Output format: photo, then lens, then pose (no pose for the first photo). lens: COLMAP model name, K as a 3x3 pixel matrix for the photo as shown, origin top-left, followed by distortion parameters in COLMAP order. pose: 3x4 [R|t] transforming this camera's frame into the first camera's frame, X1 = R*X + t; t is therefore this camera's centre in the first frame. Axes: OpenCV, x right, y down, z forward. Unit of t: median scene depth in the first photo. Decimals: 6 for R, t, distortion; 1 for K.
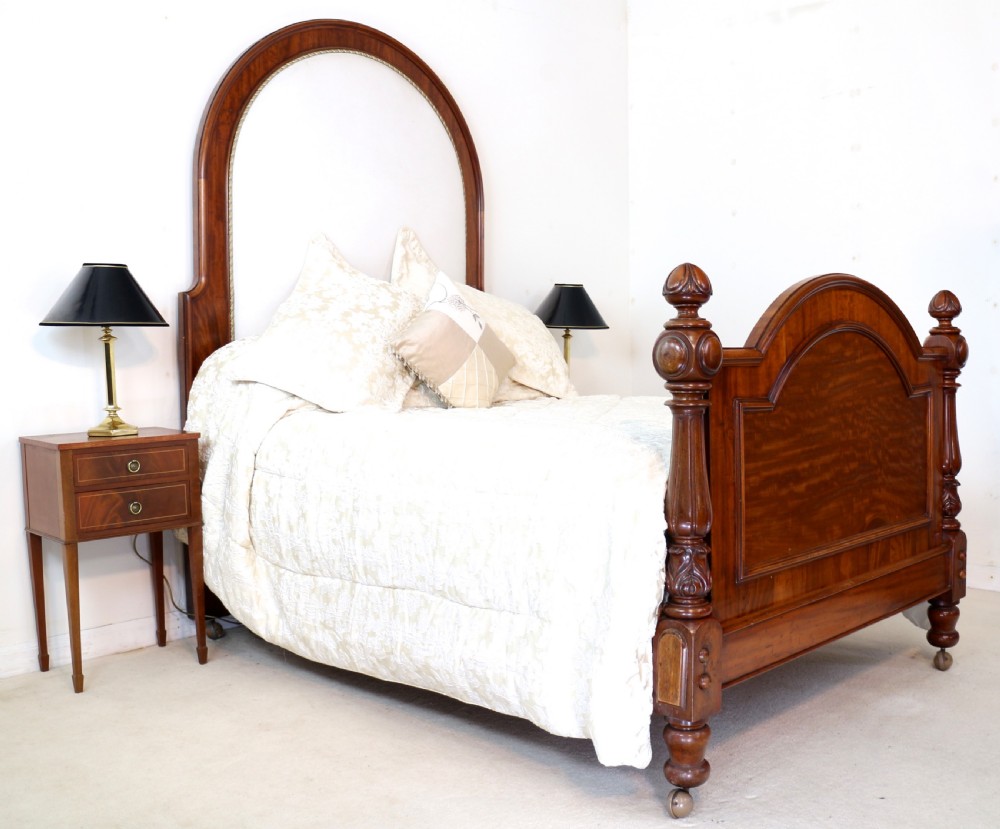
lens RADIAL K [[1049.5, 0, 604.6], [0, 1049.5, 429.8], [0, 0, 1]] dist [-0.169952, 0.122677]
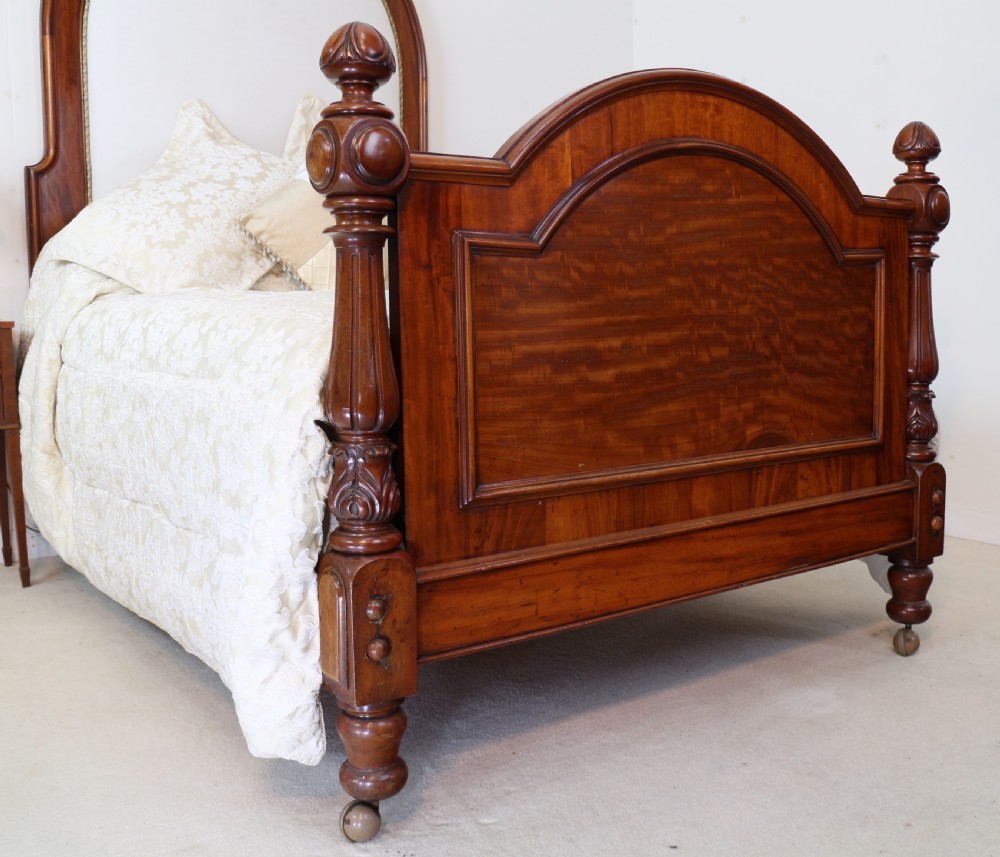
lens RADIAL K [[1053.7, 0, 557.0], [0, 1053.7, 428.8], [0, 0, 1]] dist [-0.176196, 0.144093]
pose [[0.980027, 0.025972, -0.197160, 0.261753], [-0.016664, 0.998673, 0.048726, 0.051013], [0.198164, -0.044467, 0.979160, 0.286672]]
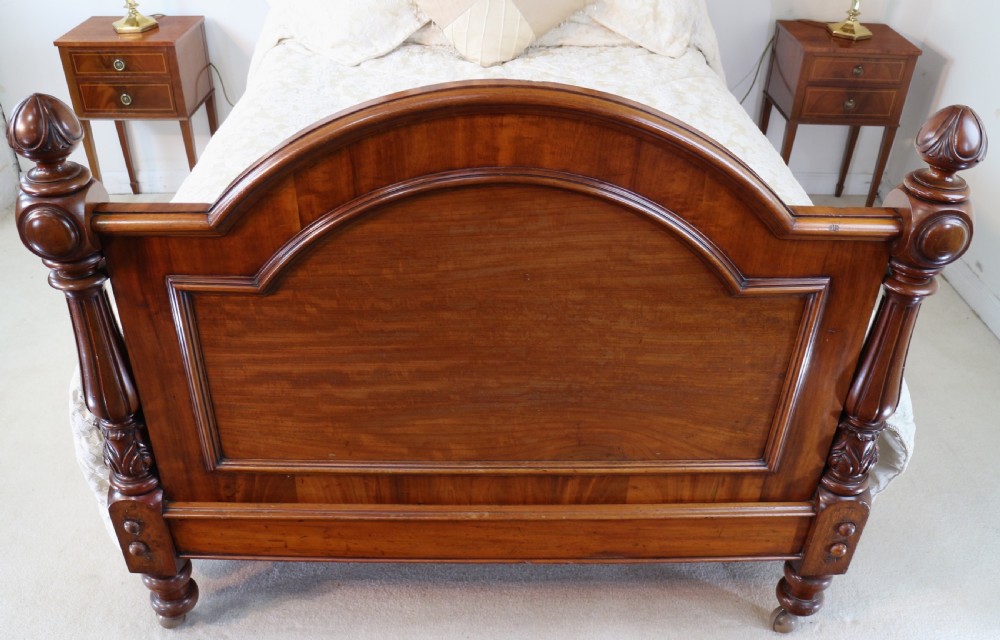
lens RADIAL K [[850.7, 0, 500.0], [0, 850.7, 320.0], [0, 0, 1]] dist [-0.174639, 0.116936]
pose [[0.676556, 0.432522, -0.595984, 0.509193], [-0.085726, 0.850088, 0.519617, -0.257747], [0.731385, -0.300459, 0.612210, 0.657801]]
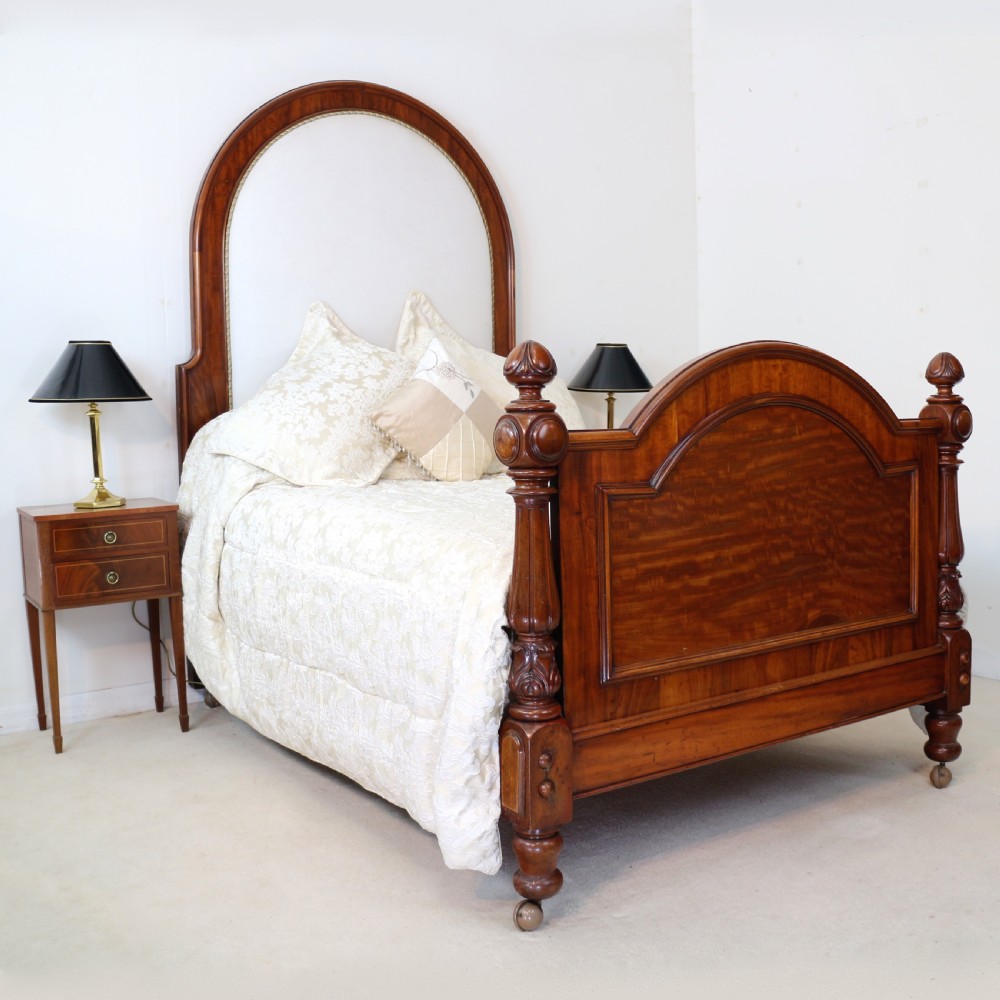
lens RADIAL K [[1126.3, 0, 568.7], [0, 1126.3, 499.9], [0, 0, 1]] dist [-0.160914, 0.065474]
pose [[0.974665, 0.011818, -0.223357, 0.260450], [-0.008638, 0.999847, 0.015212, -0.025481], [0.223502, -0.012897, 0.974618, 0.023136]]
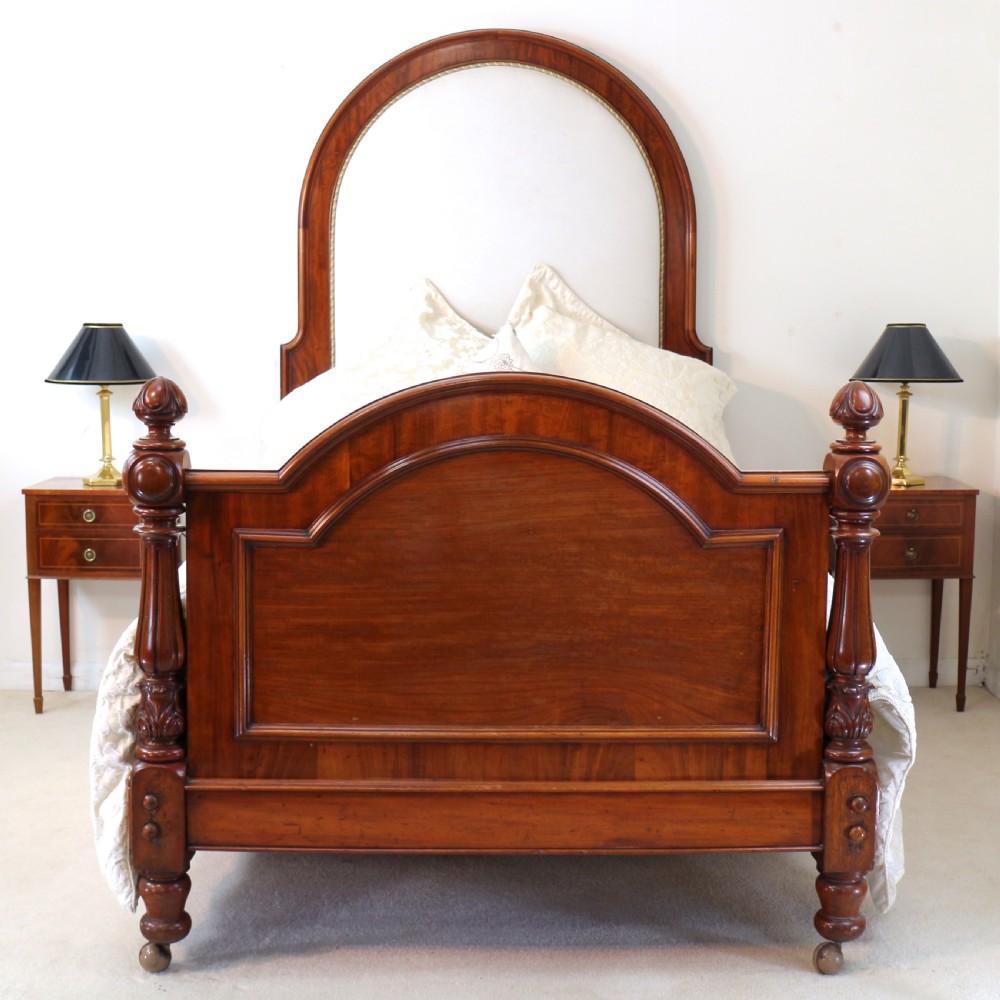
lens RADIAL K [[1396.4, 0, 518.0], [0, 1396.4, 418.0], [0, 0, 1]] dist [-0.181862, 0.164571]
pose [[0.680562, 0.060303, -0.730205, 0.908434], [-0.068572, 0.997475, 0.018466, -0.128986], [0.729475, 0.037504, 0.682979, 0.309663]]
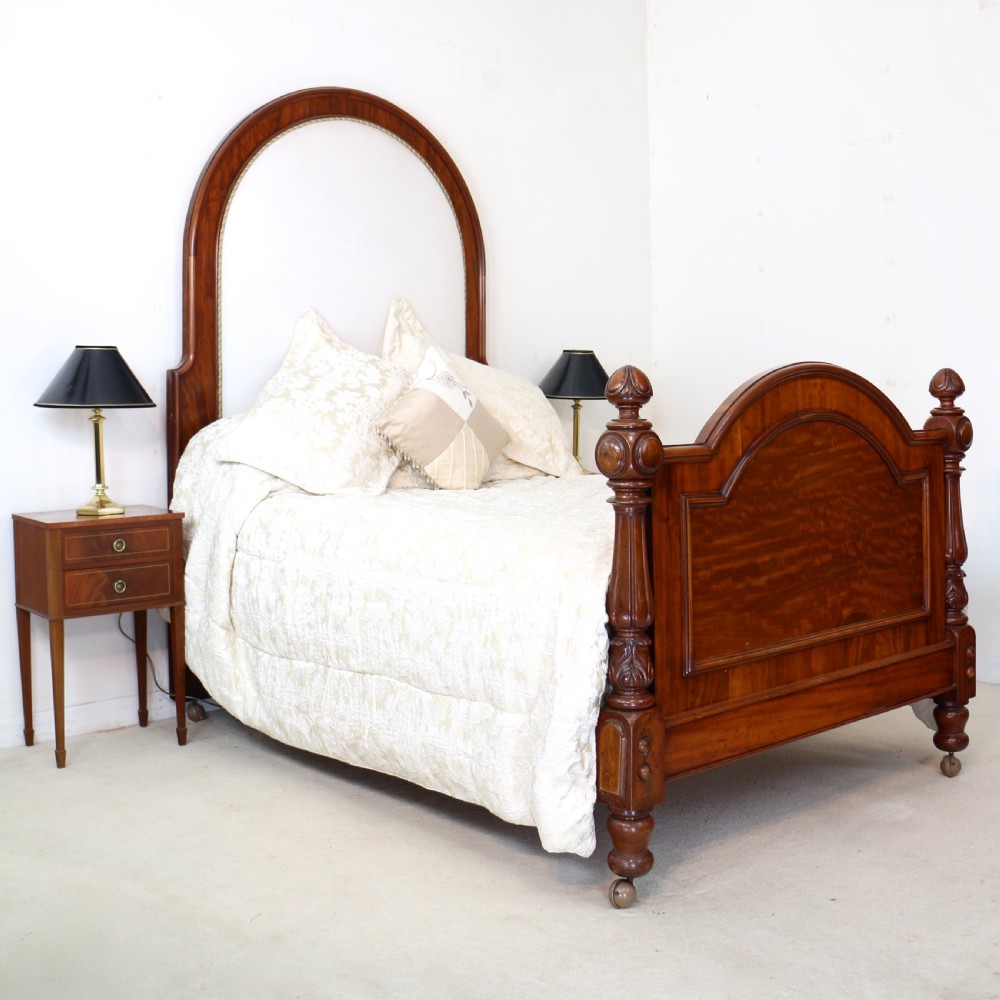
lens RADIAL K [[1272.3, 0, 502.5], [0, 1272.3, 384.1], [0, 0, 1]] dist [-0.187093, 0.139284]
pose [[0.989298, -0.004545, -0.145837, 0.107469], [-0.007431, 0.996648, -0.081467, -0.028526], [0.145718, 0.081679, 0.985949, -0.203588]]
